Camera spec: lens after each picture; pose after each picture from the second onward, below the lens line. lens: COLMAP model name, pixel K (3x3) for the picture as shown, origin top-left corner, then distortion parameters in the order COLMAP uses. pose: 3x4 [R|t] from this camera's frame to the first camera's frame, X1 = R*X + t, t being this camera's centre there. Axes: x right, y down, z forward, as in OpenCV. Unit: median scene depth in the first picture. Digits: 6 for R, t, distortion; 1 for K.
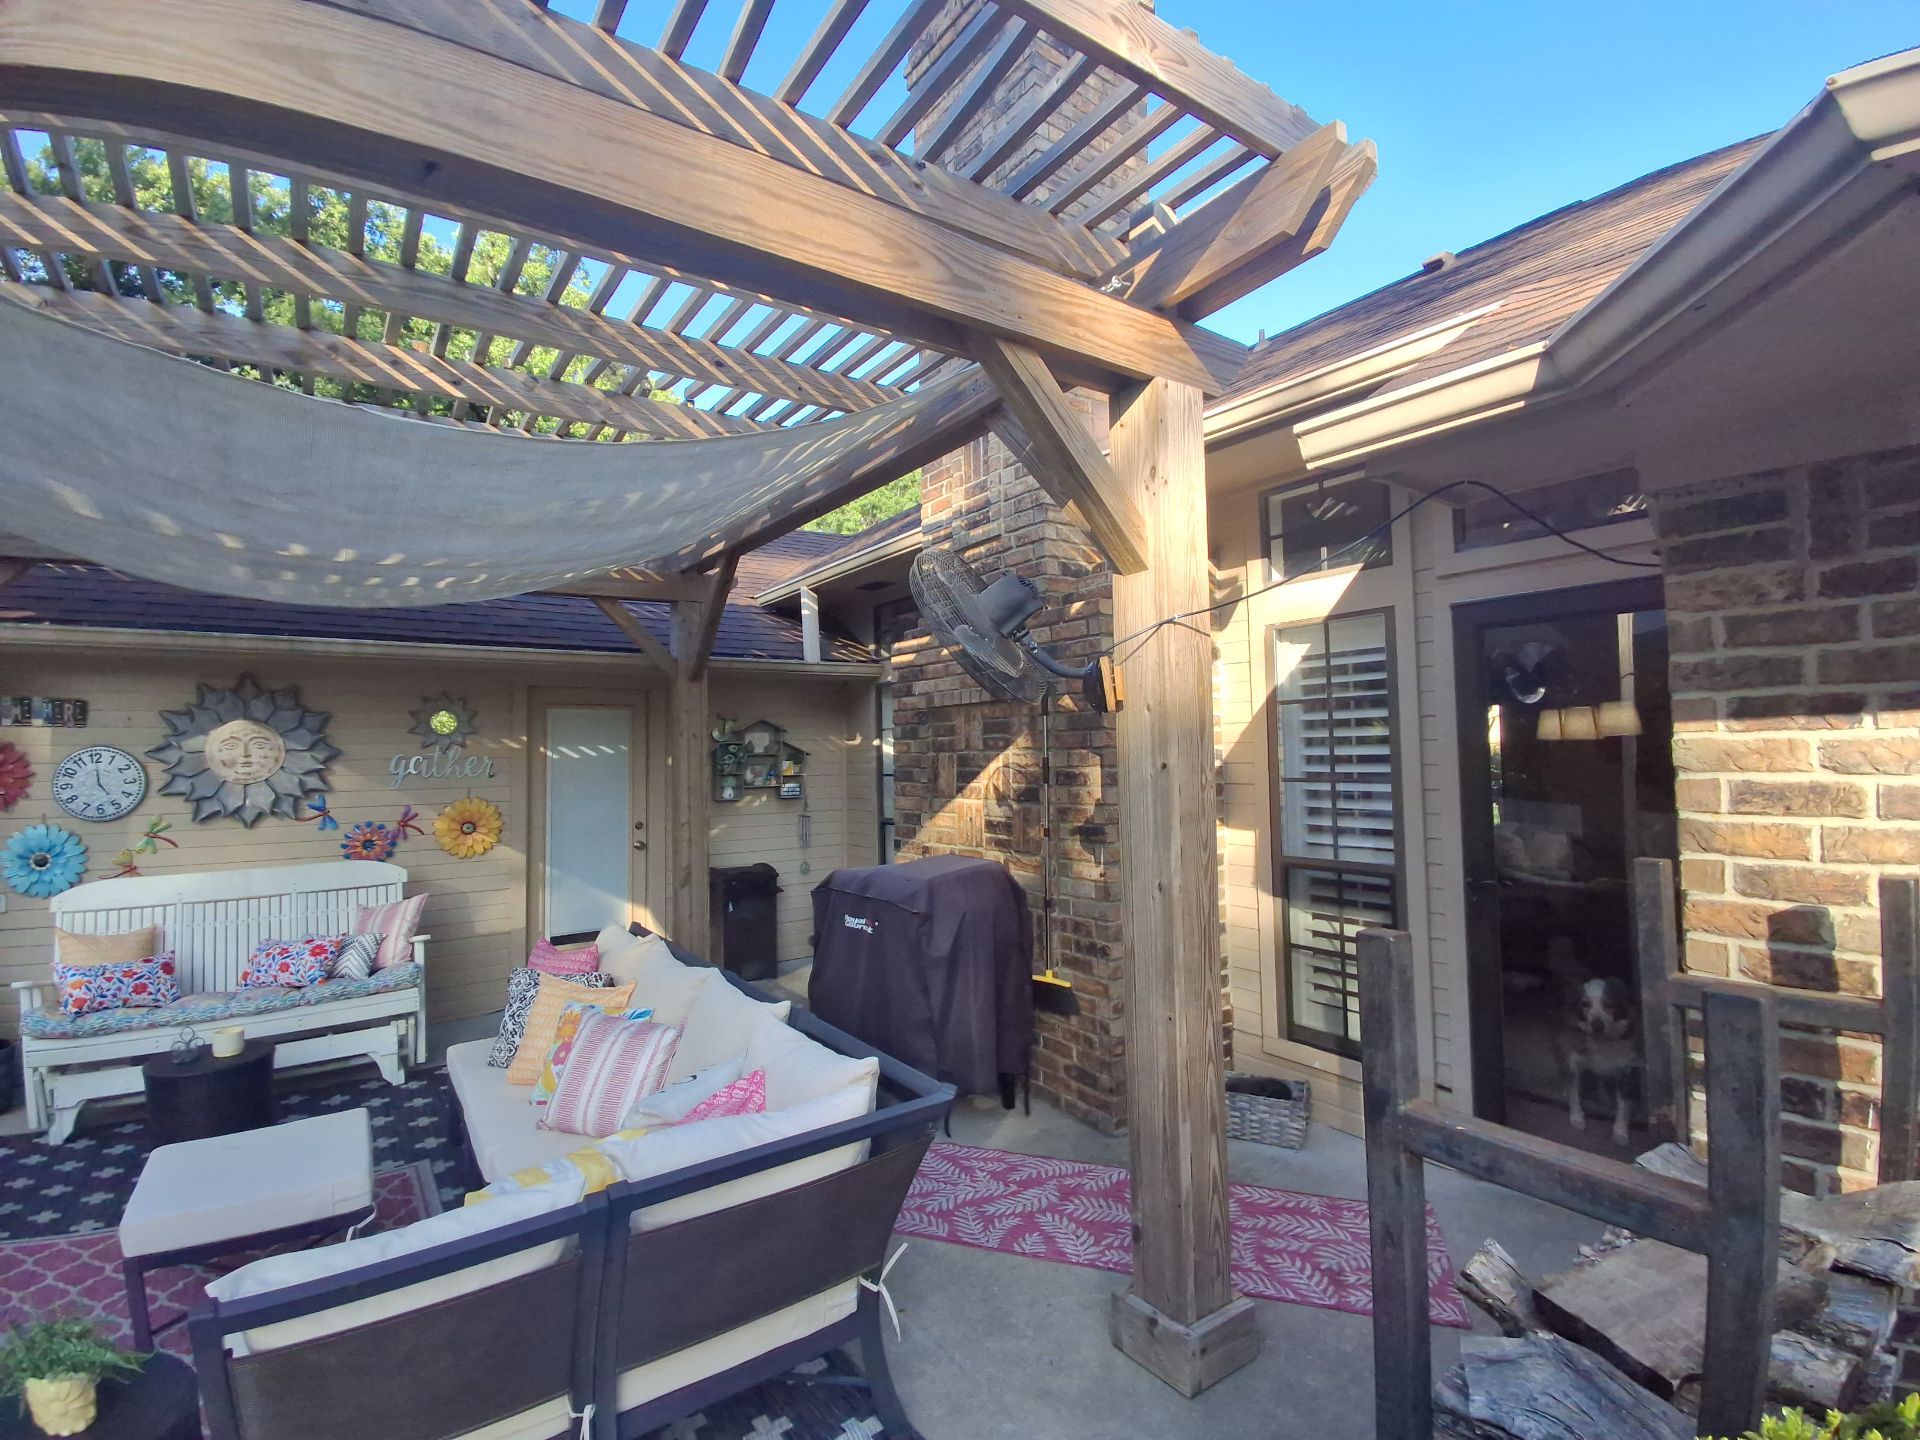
lens RADIAL K [[876.2, 0, 966.4], [0, 876.2, 706.3], [0, 0, 1]] dist [0.007839, -0.027298]
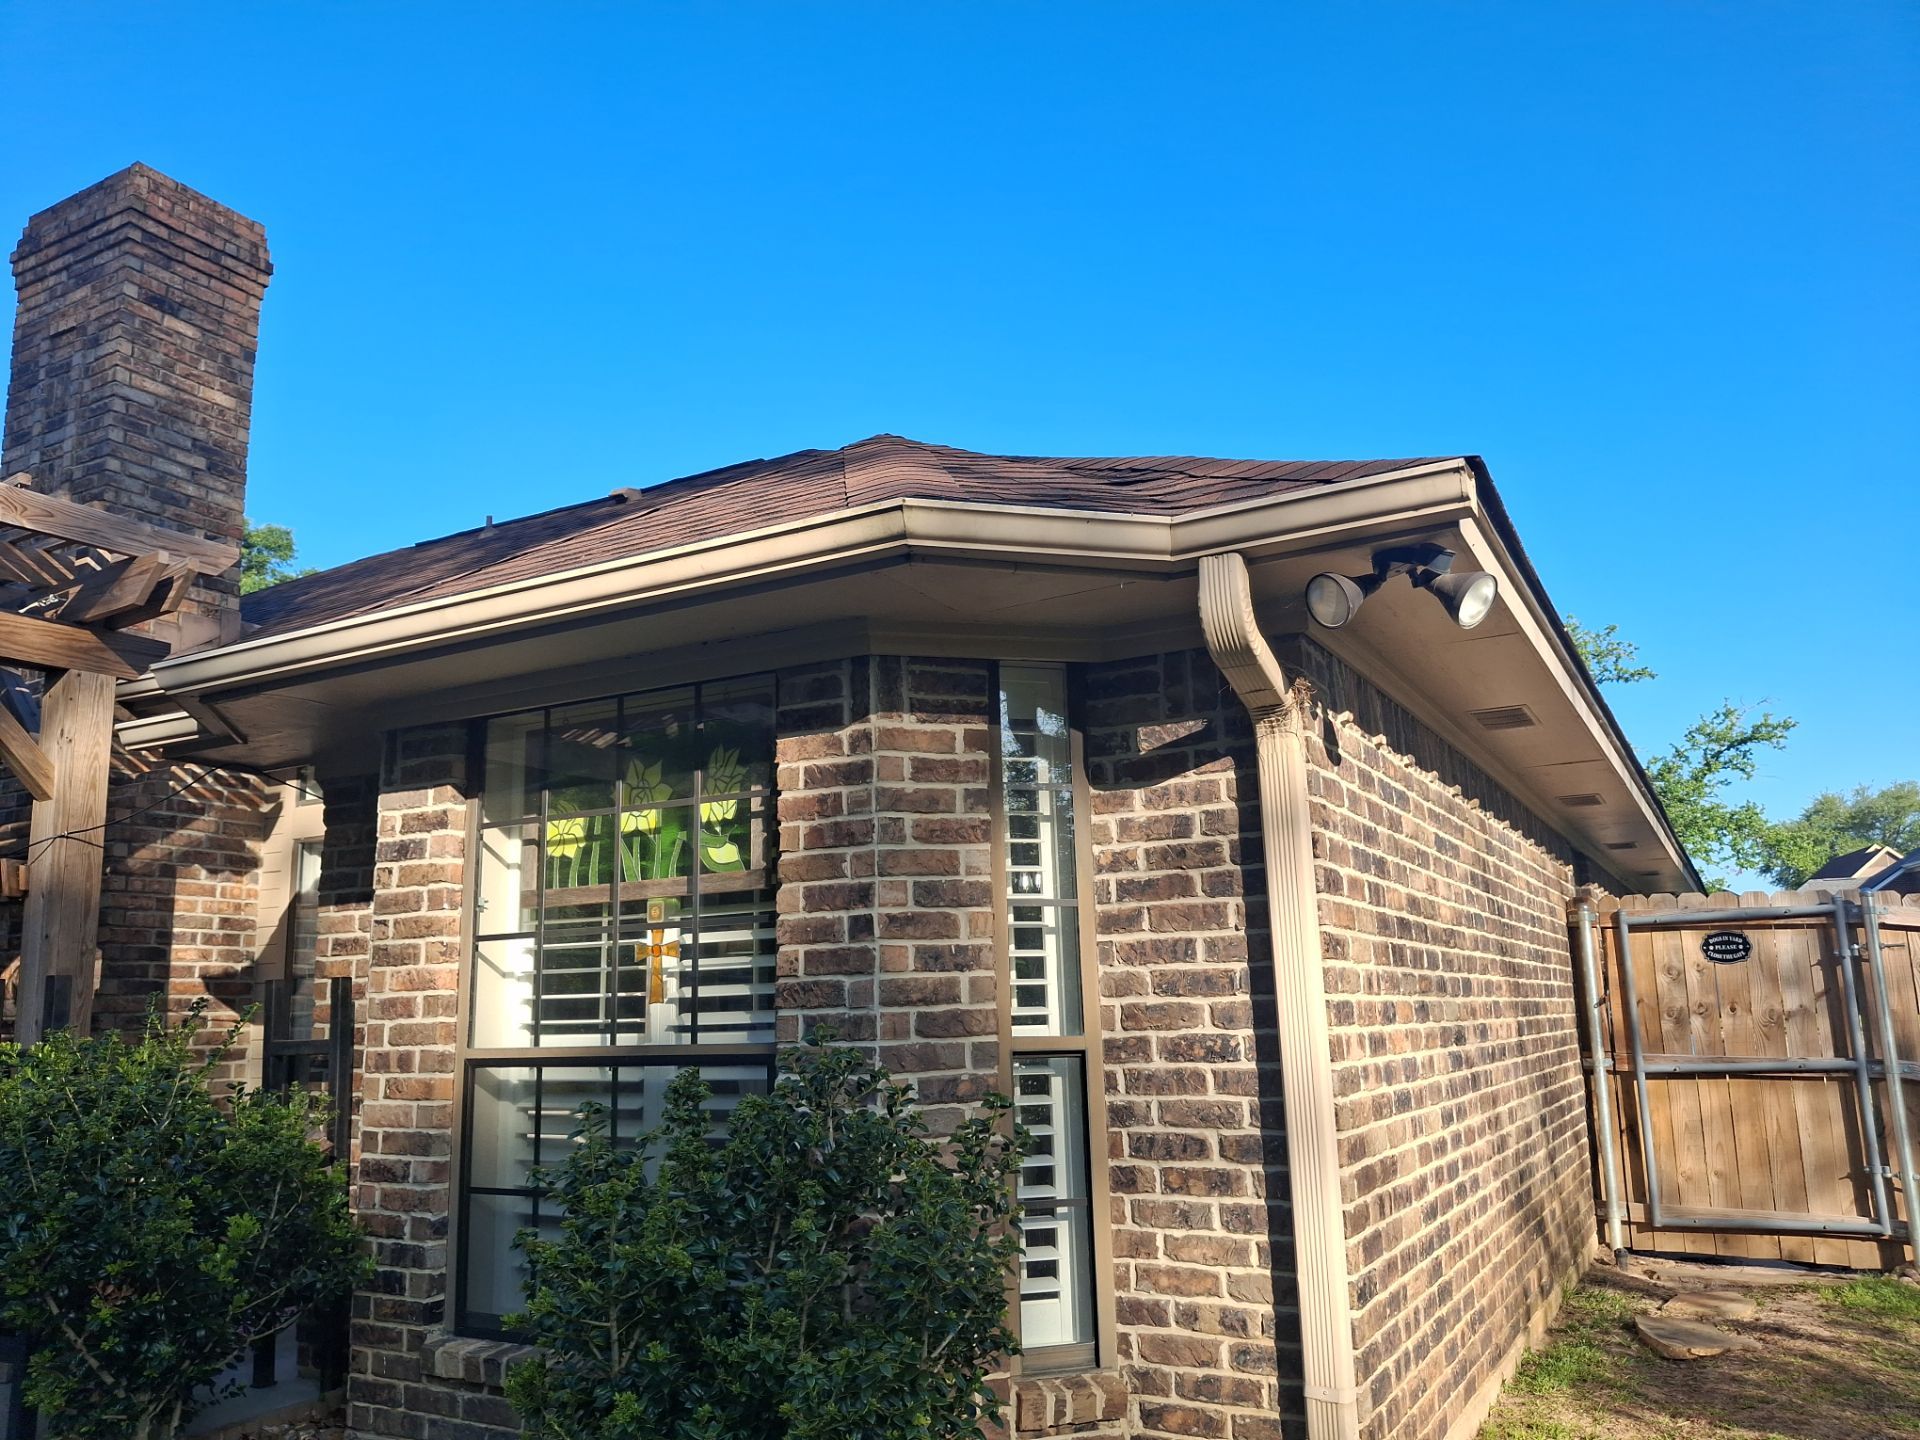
lens RADIAL K [[1383.6, 0, 962.1], [0, 1383.6, 731.5], [0, 0, 1]] dist [-0.010799, -0.003478]
pose [[0.899551, 0.074360, 0.430440, 0.565352], [-0.008650, 0.988243, -0.152645, 0.062970], [-0.436730, 0.133589, 0.889618, -1.648184]]
